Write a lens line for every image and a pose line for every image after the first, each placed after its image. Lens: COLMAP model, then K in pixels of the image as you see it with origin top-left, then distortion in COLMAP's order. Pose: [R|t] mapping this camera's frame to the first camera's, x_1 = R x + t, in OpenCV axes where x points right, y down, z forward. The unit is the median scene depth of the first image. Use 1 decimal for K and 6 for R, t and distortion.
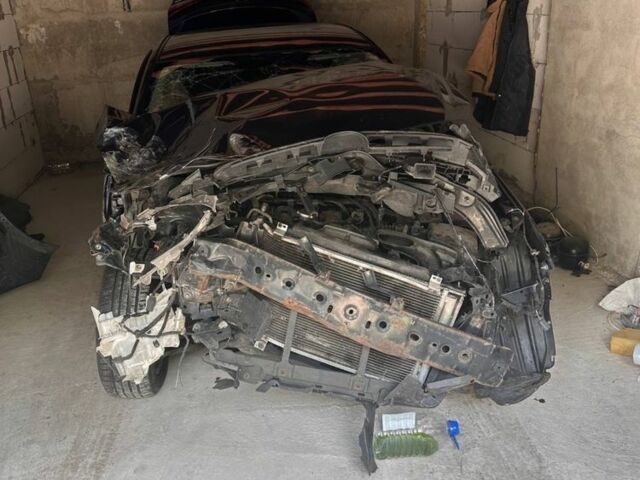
lens RADIAL K [[591.1, 0, 320.0], [0, 591.1, 240.0], [0, 0, 1]] dist [0.175079, -0.310575]
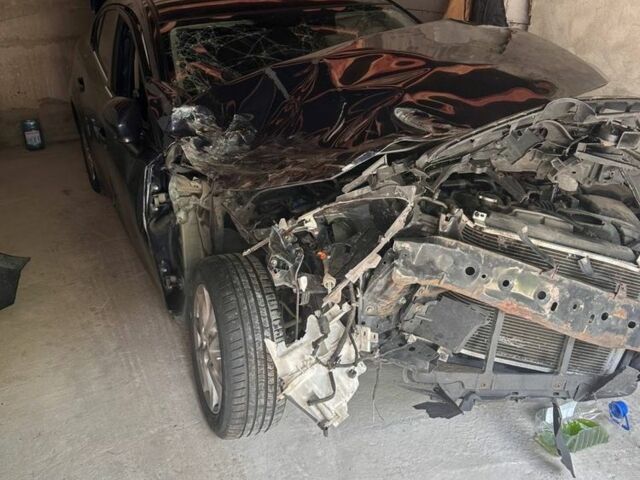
lens RADIAL K [[591.1, 0, 320.0], [0, 591.1, 240.0], [0, 0, 1]] dist [0.175079, -0.310575]
pose [[0.957733, -0.099756, 0.269808, -0.504049], [0.084681, 0.994154, 0.066979, -0.063452], [-0.274913, -0.041300, 0.960582, 0.239228]]
